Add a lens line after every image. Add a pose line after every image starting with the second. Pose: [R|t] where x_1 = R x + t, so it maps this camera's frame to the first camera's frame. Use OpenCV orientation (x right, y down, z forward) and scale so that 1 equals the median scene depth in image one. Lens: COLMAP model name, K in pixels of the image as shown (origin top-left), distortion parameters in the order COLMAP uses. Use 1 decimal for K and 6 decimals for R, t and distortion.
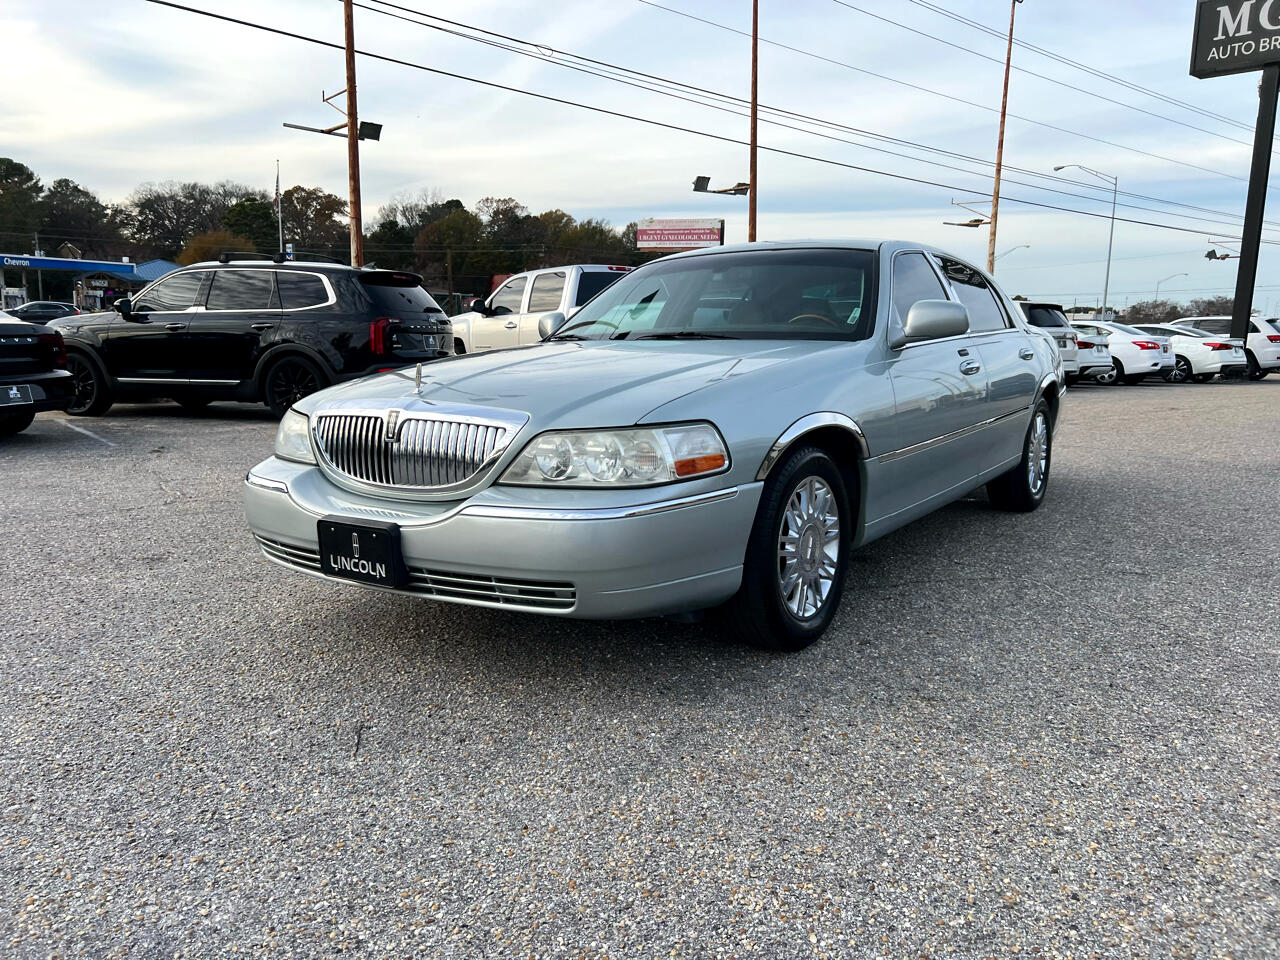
lens RADIAL K [[964.3, 0, 627.6], [0, 964.3, 477.2], [0, 0, 1]] dist [0.047259, -0.051685]
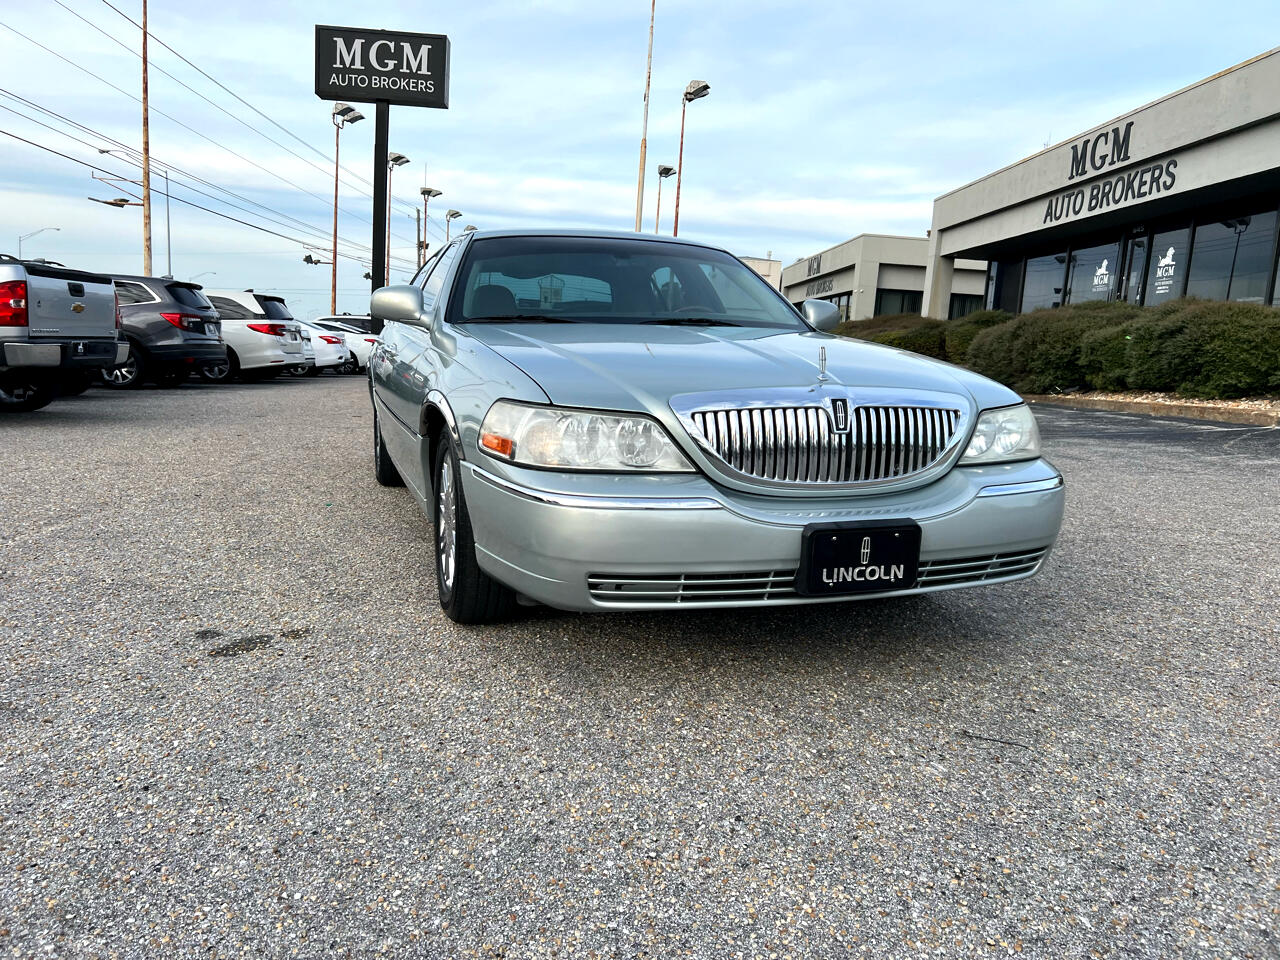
lens RADIAL K [[963.5, 0, 634.6], [0, 963.5, 477.2], [0, 0, 1]] dist [0.044879, -0.042854]
pose [[0.599780, -0.094777, 0.794532, -0.434190], [0.089114, 0.994695, 0.051382, -0.024029], [-0.795187, 0.039986, 0.605044, 0.247108]]
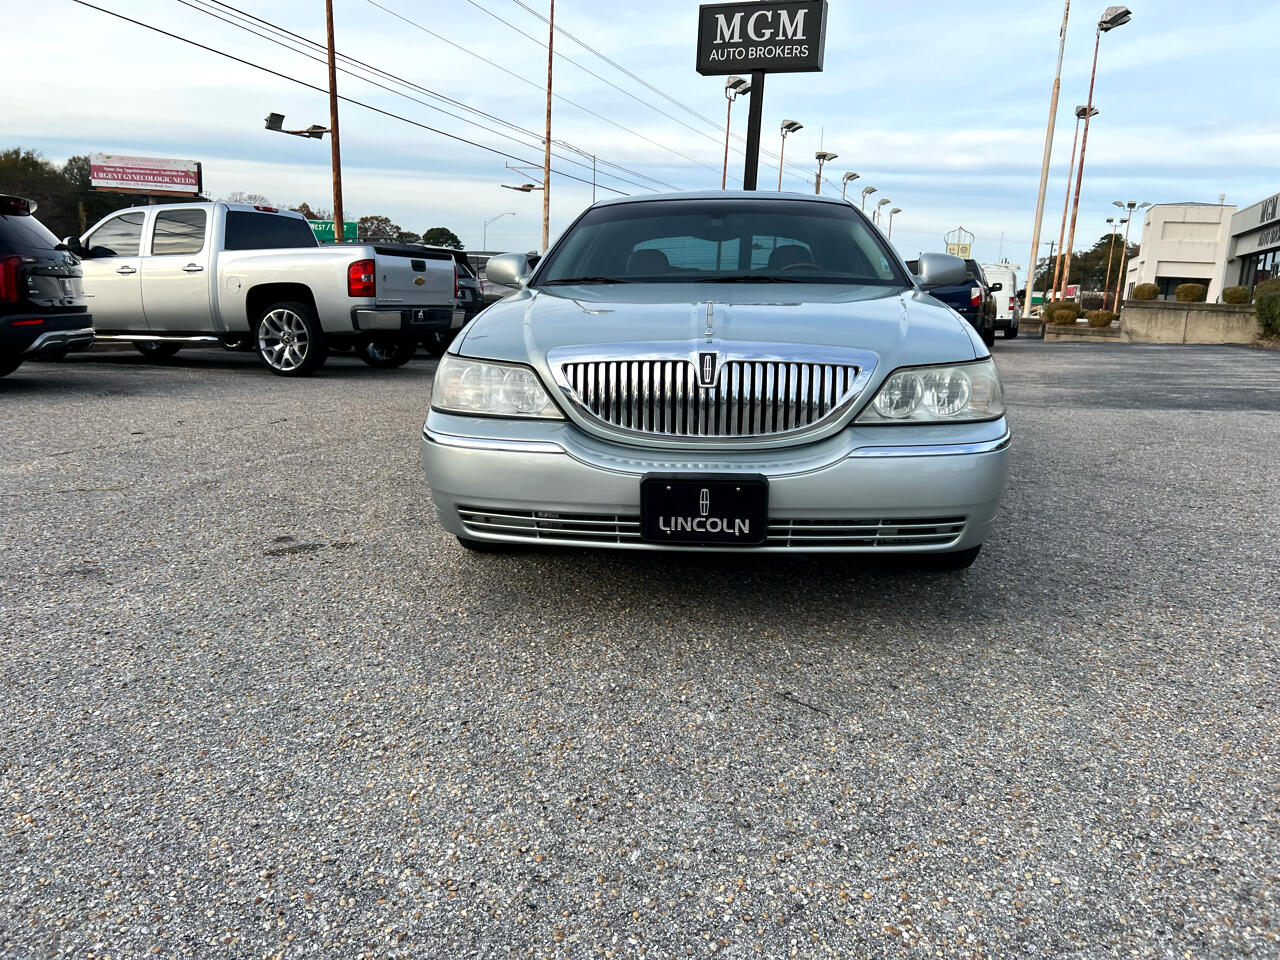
lens RADIAL K [[966.7, 0, 632.3], [0, 966.7, 460.8], [0, 0, 1]] dist [0.055065, -0.064394]
pose [[0.870694, -0.068621, 0.487015, -0.304127], [0.056962, 0.997625, 0.038728, -0.002695], [-0.488516, -0.005979, 0.872534, 0.097524]]
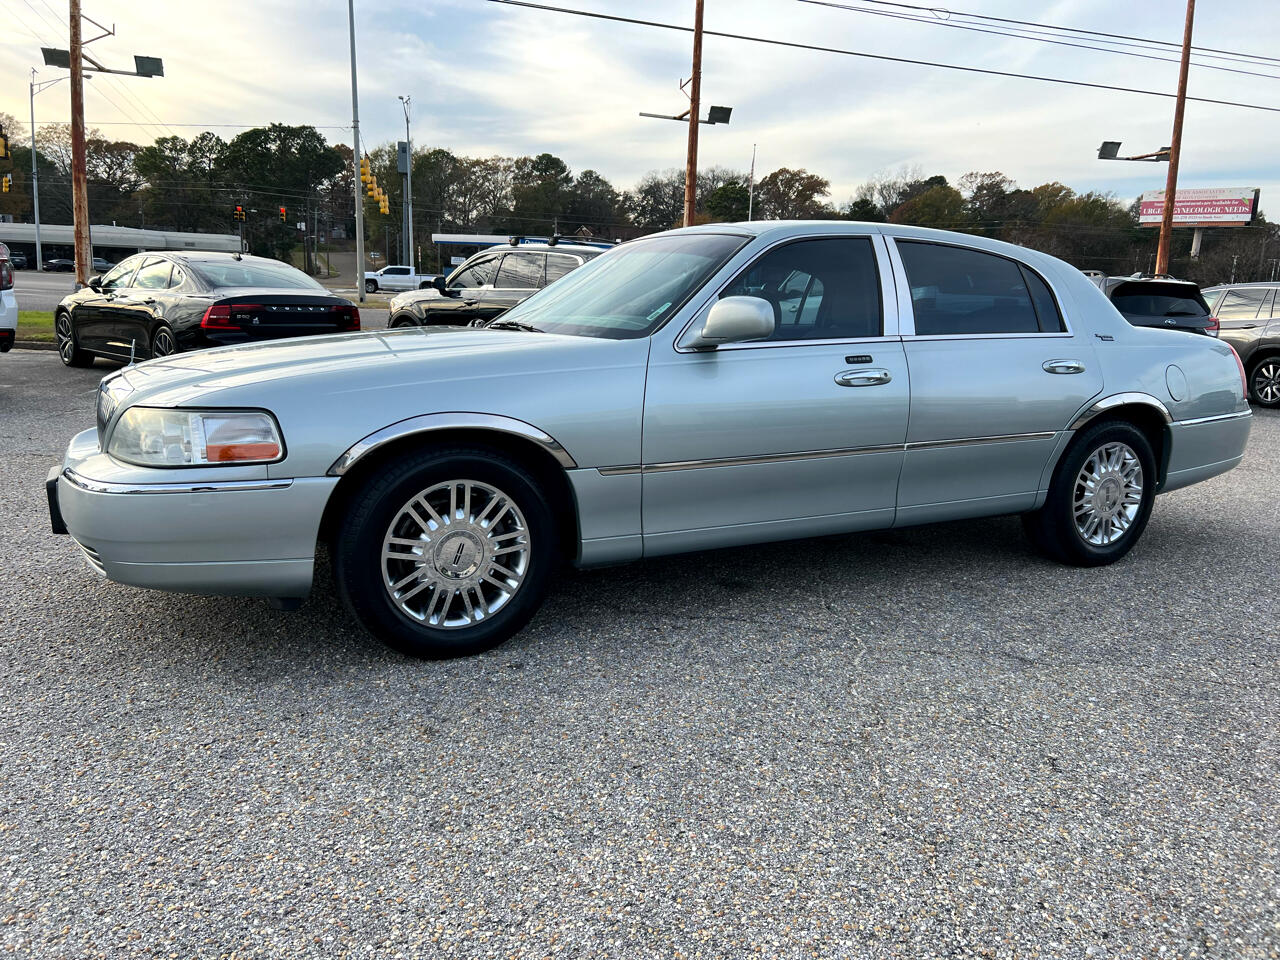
lens RADIAL K [[959.2, 0, 625.1], [0, 959.2, 479.0], [0, 0, 1]] dist [0.041447, -0.039935]
pose [[0.888066, 0.109465, -0.446494, 0.335151], [-0.098956, 0.993987, 0.046871, -0.027628], [0.448940, 0.002559, 0.893558, 0.104953]]
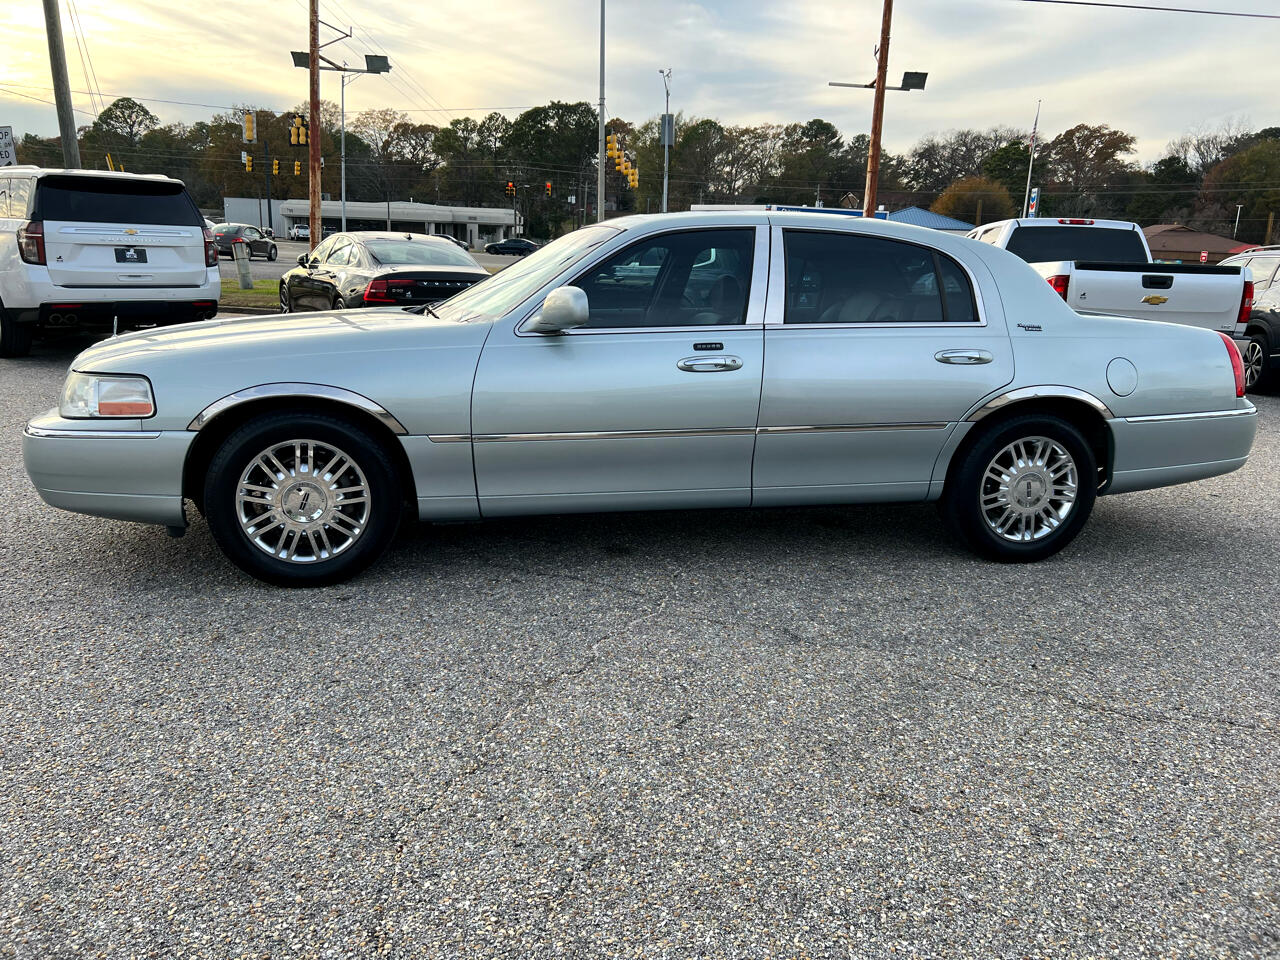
lens RADIAL K [[955.8, 0, 626.9], [0, 955.8, 476.1], [0, 0, 1]] dist [0.042266, -0.044097]
pose [[0.734662, 0.170465, -0.656669, 0.540794], [-0.134084, 0.985309, 0.105767, -0.057378], [0.665051, 0.010346, 0.746726, 0.184064]]
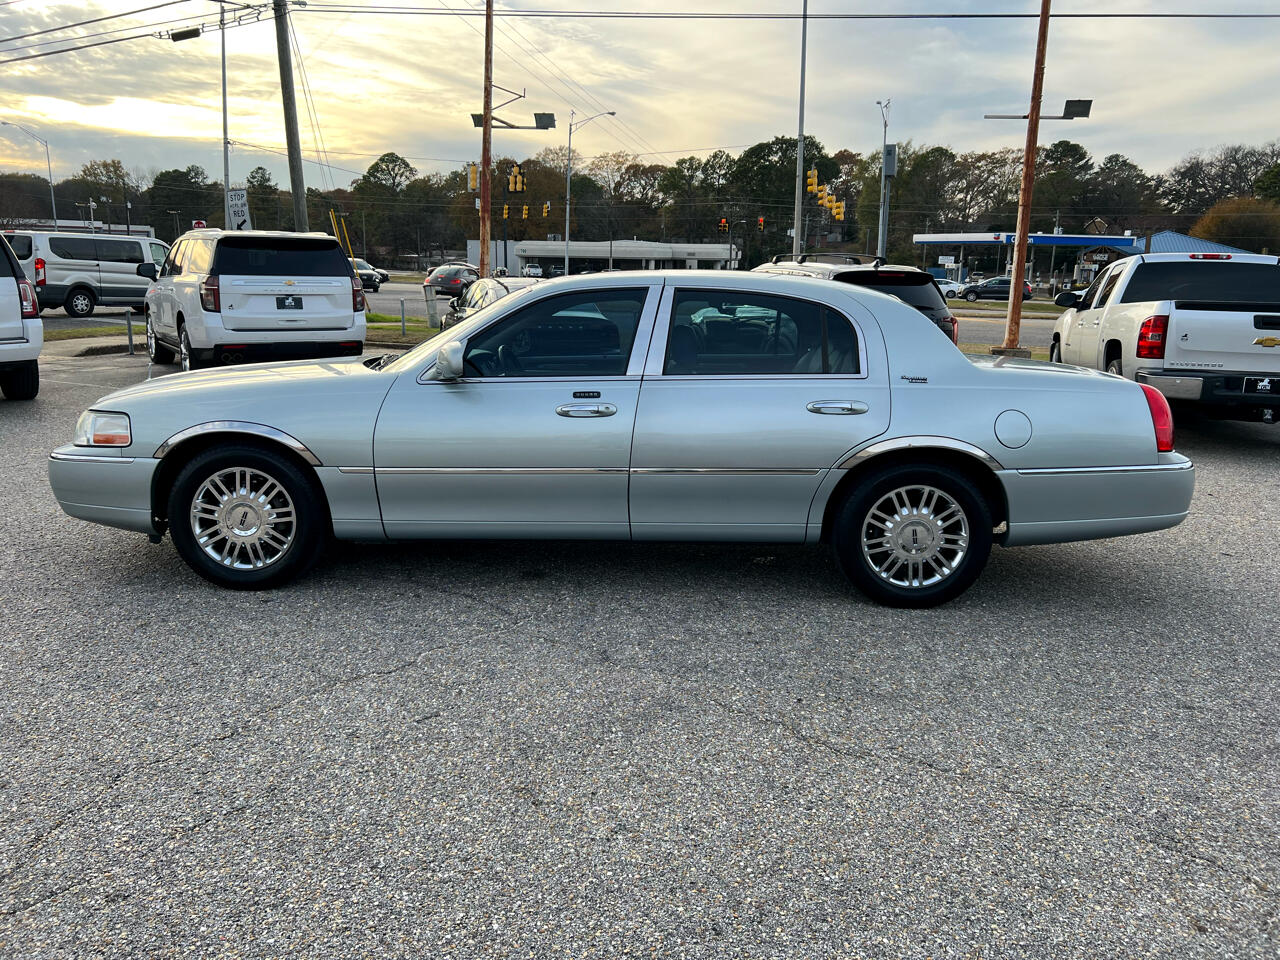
lens RADIAL K [[953.0, 0, 632.0], [0, 953.0, 478.6], [0, 0, 1]] dist [0.044354, -0.042533]
pose [[0.565181, 0.171874, -0.806865, 0.716186], [-0.145530, 0.983490, 0.107559, -0.095109], [0.812029, 0.056633, 0.580862, 0.293478]]
